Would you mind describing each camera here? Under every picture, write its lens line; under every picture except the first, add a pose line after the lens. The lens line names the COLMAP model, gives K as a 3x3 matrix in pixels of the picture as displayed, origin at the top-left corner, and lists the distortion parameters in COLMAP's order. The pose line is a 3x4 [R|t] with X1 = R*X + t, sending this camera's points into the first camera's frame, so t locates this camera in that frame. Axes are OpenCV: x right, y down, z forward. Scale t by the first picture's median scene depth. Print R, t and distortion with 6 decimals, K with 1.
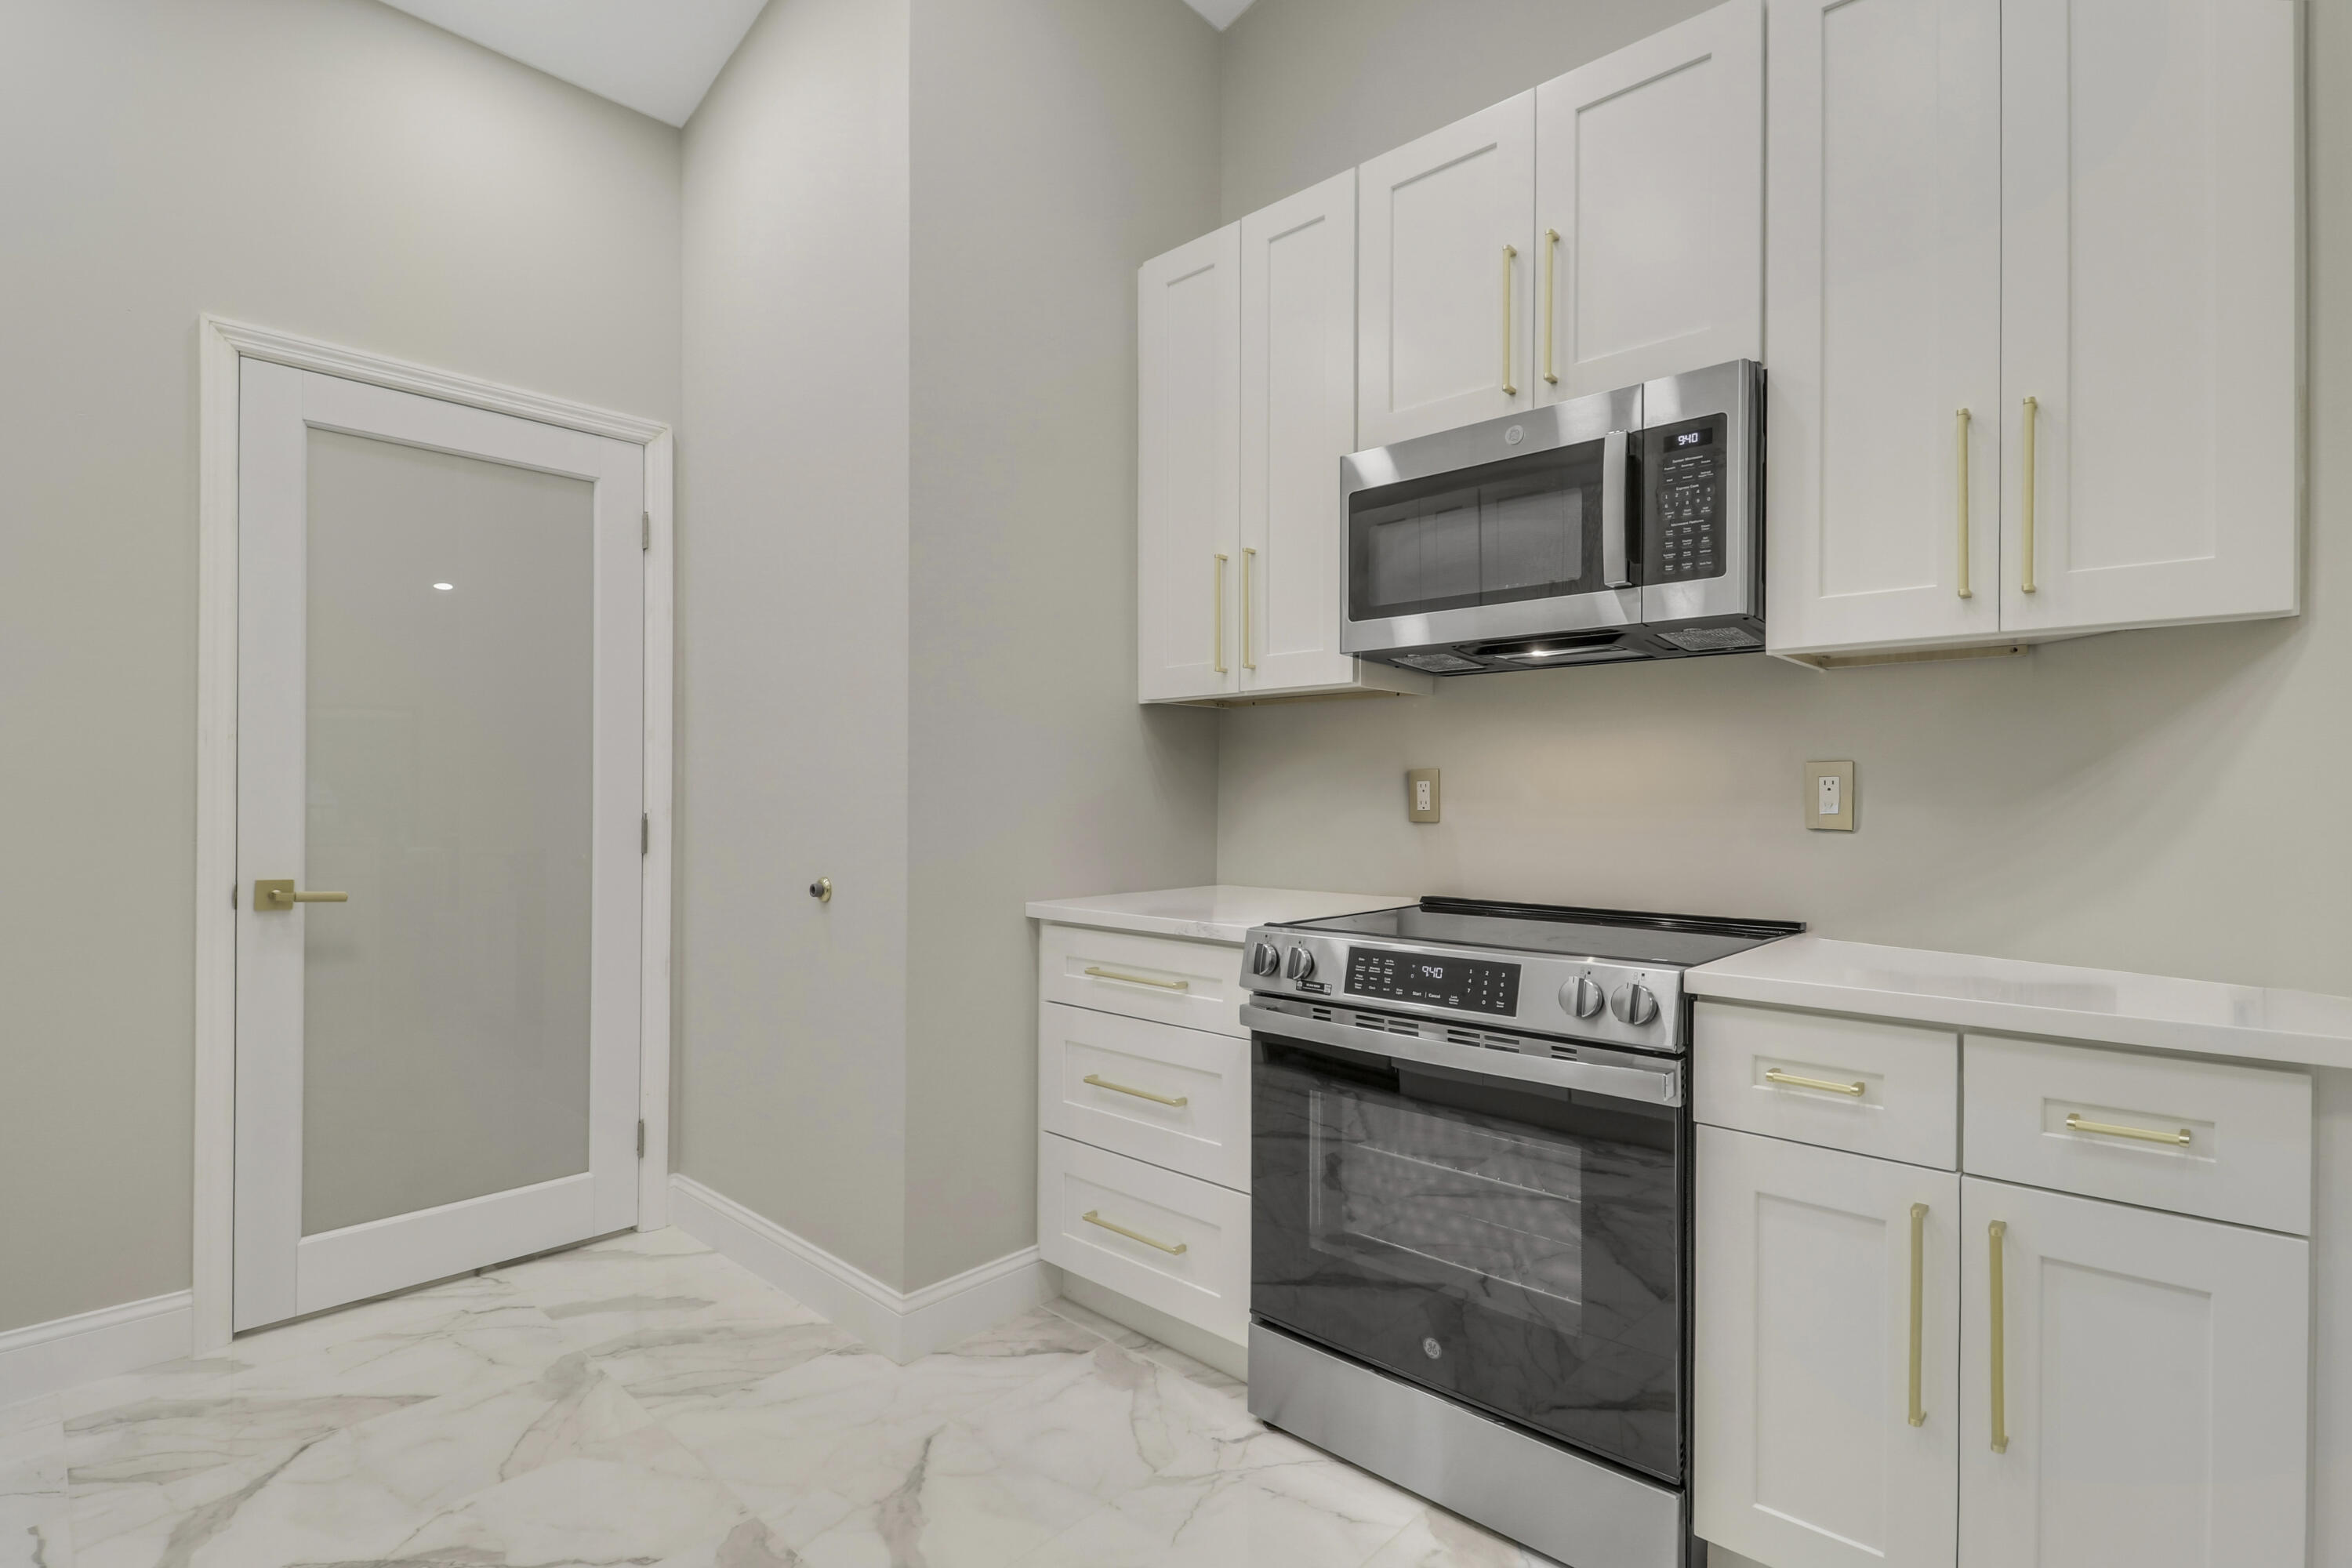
lens RADIAL K [[1136.8, 0, 1203.9], [0, 1136.8, 803.4], [0, 0, 1]] dist [-0.008167, 0.002085]
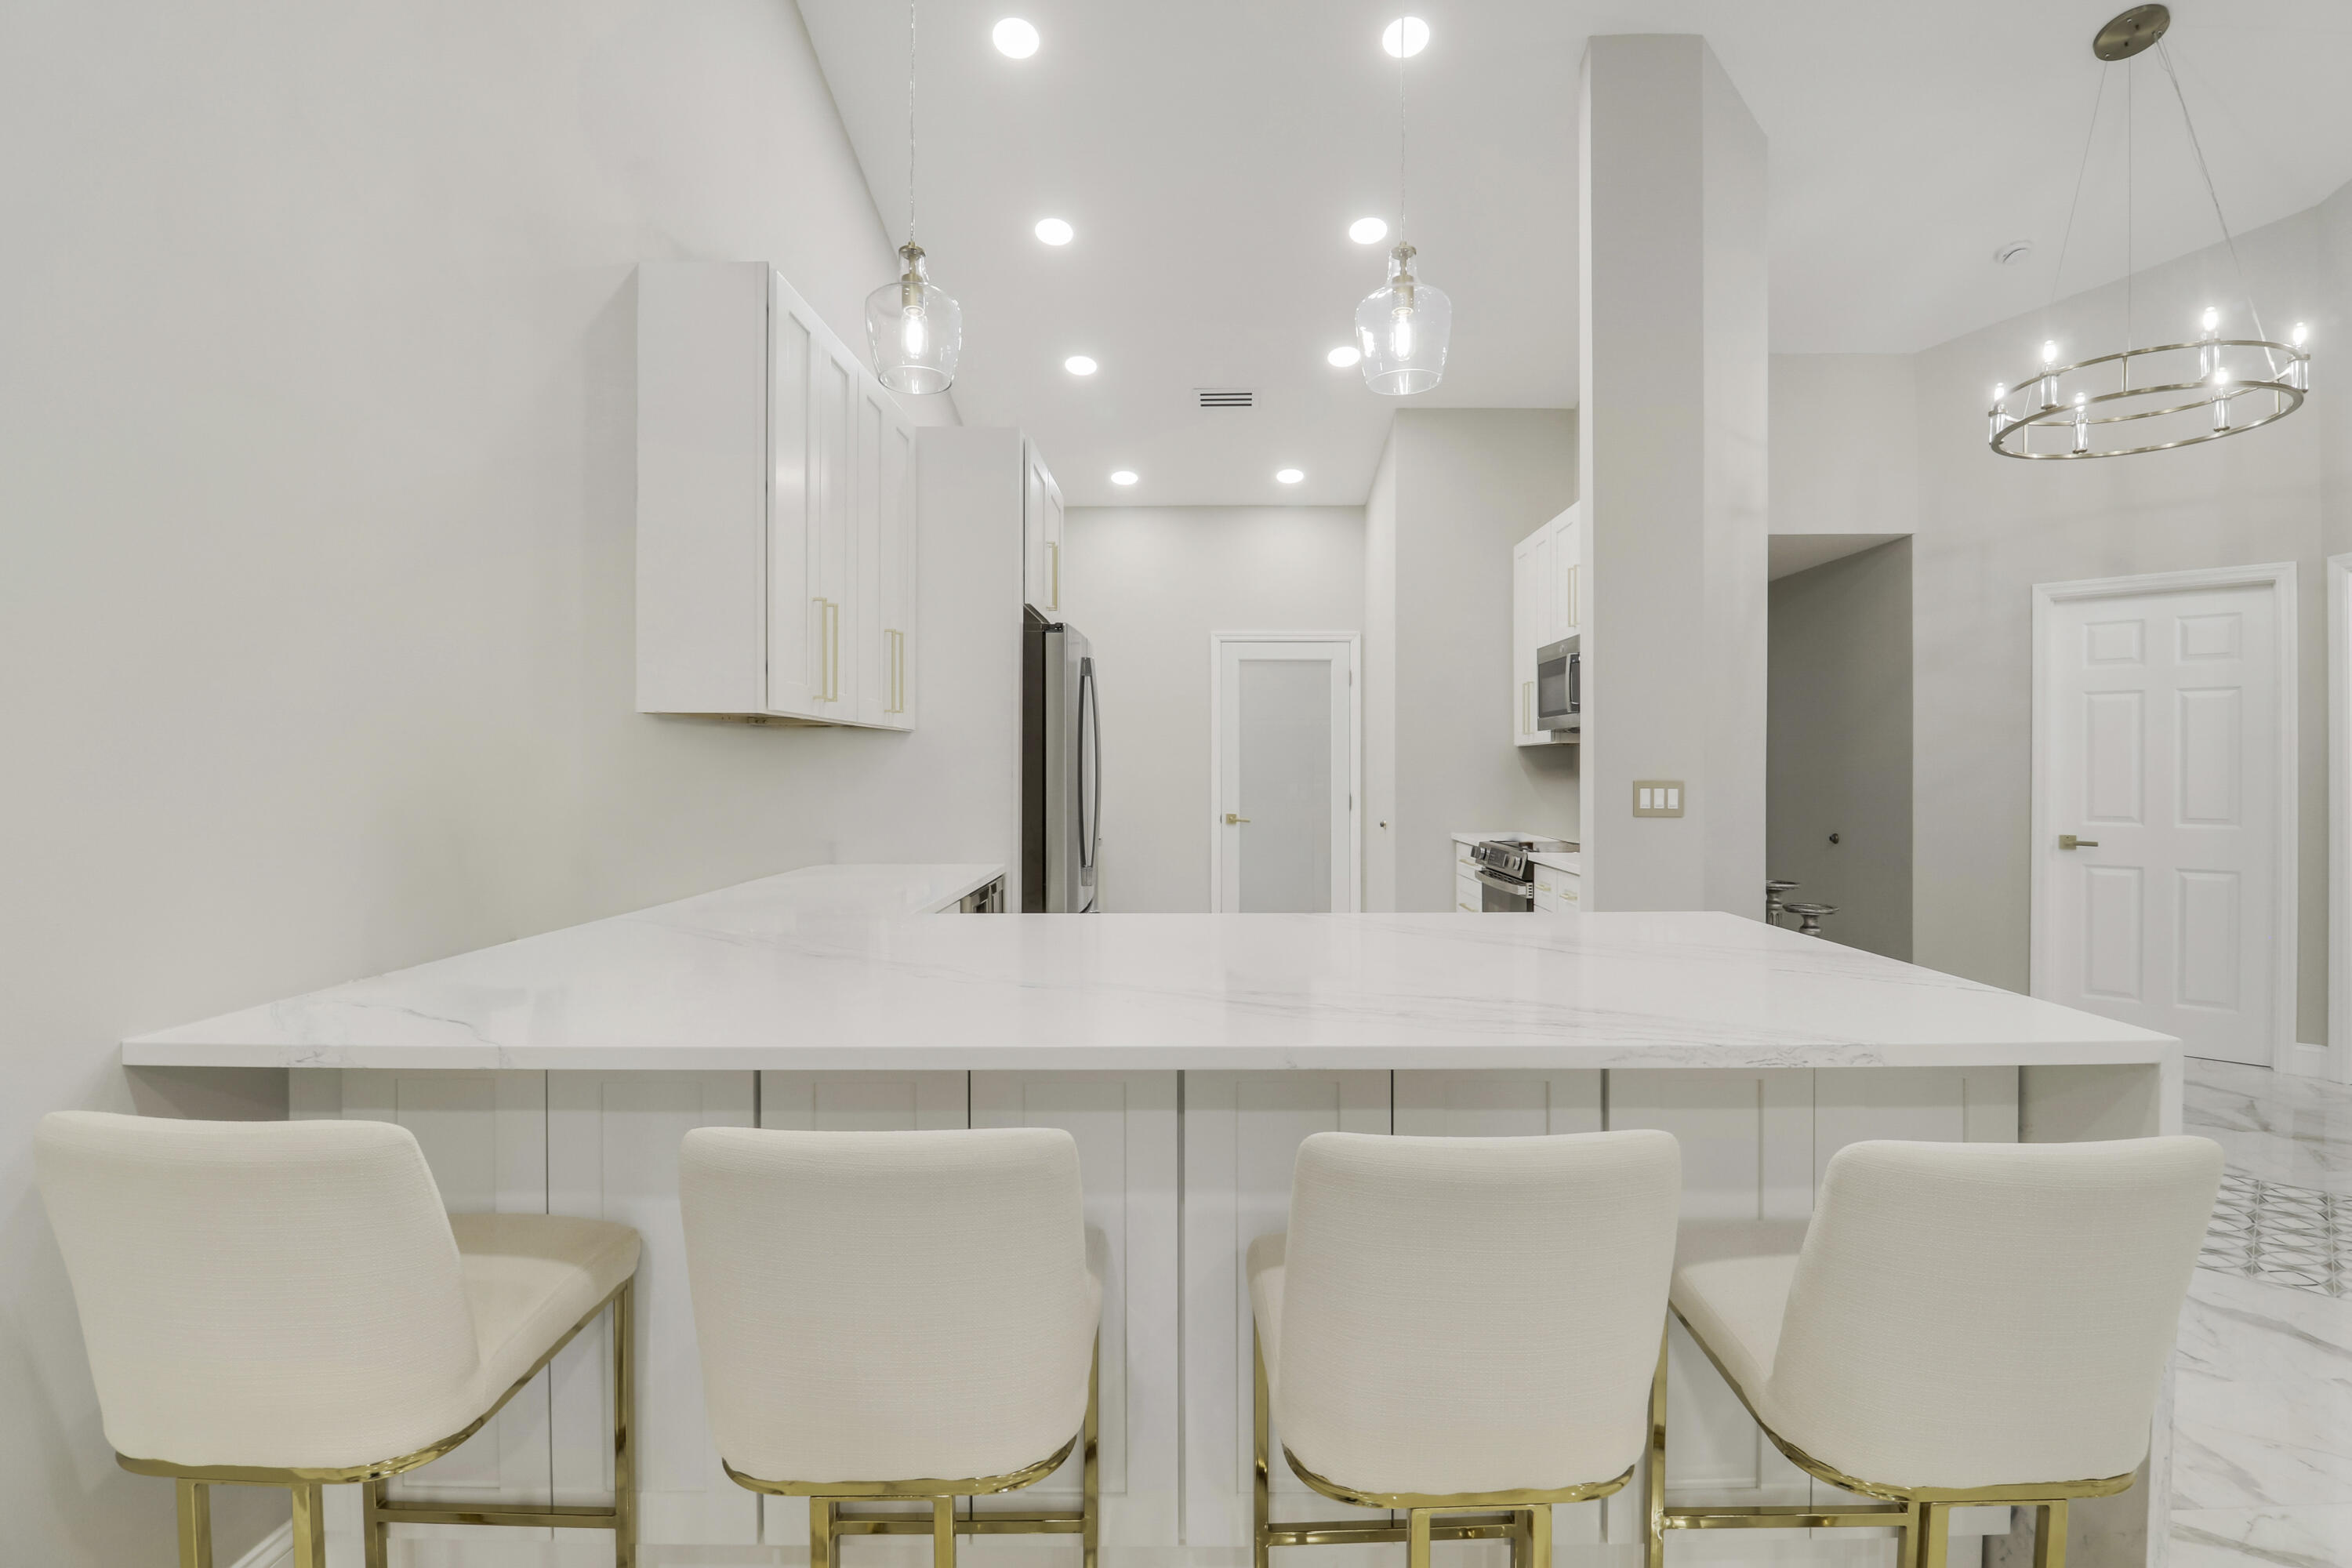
lens RADIAL K [[1098.3, 0, 1189.6], [0, 1098.3, 786.2], [0, 0, 1]] dist [-0.004927, -0.010561]
pose [[0.668800, 0.007415, -0.743405, 1.282639], [0.001526, 0.999934, 0.011347, -0.038634], [0.743441, -0.008723, 0.668745, -1.044139]]
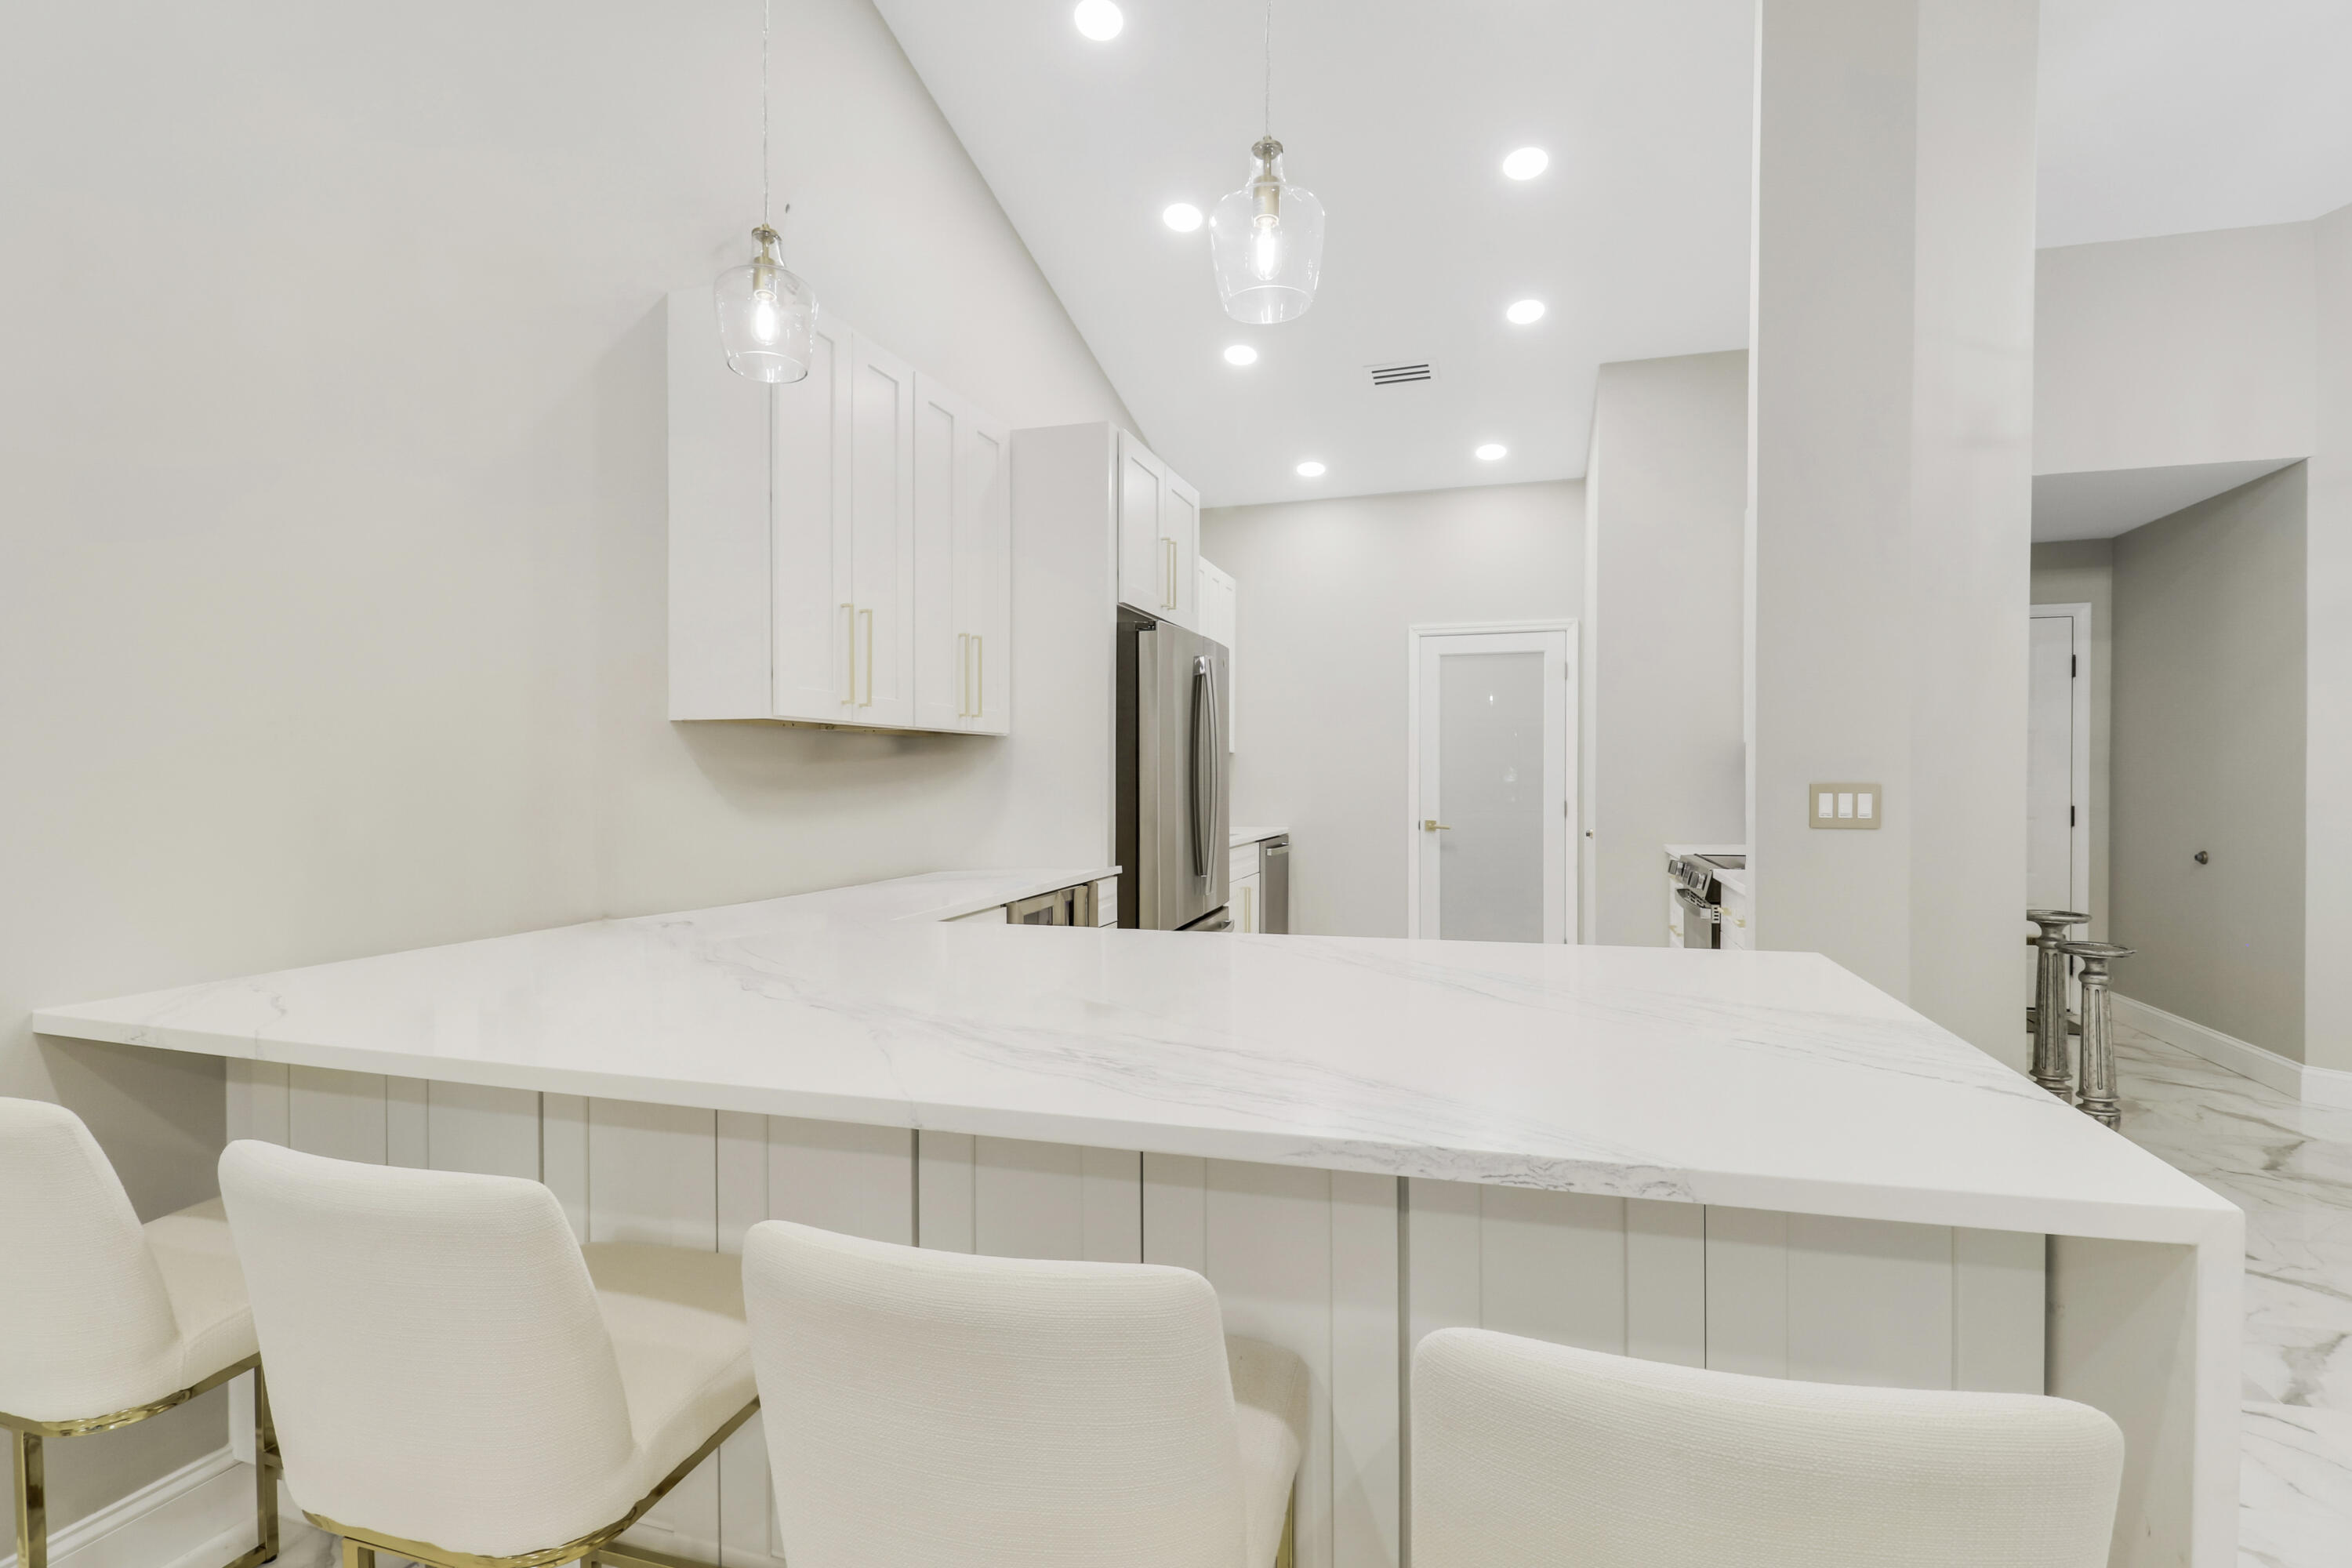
lens RADIAL K [[1098.3, 0, 1186.0], [0, 1098.3, 783.3], [0, 0, 1]] dist [-0.004927, -0.010561]
pose [[0.429710, 0.000297, -0.902967, 1.372403], [0.004725, 0.999986, 0.002578, -0.034341], [0.902954, -0.005374, 0.429703, -0.718951]]
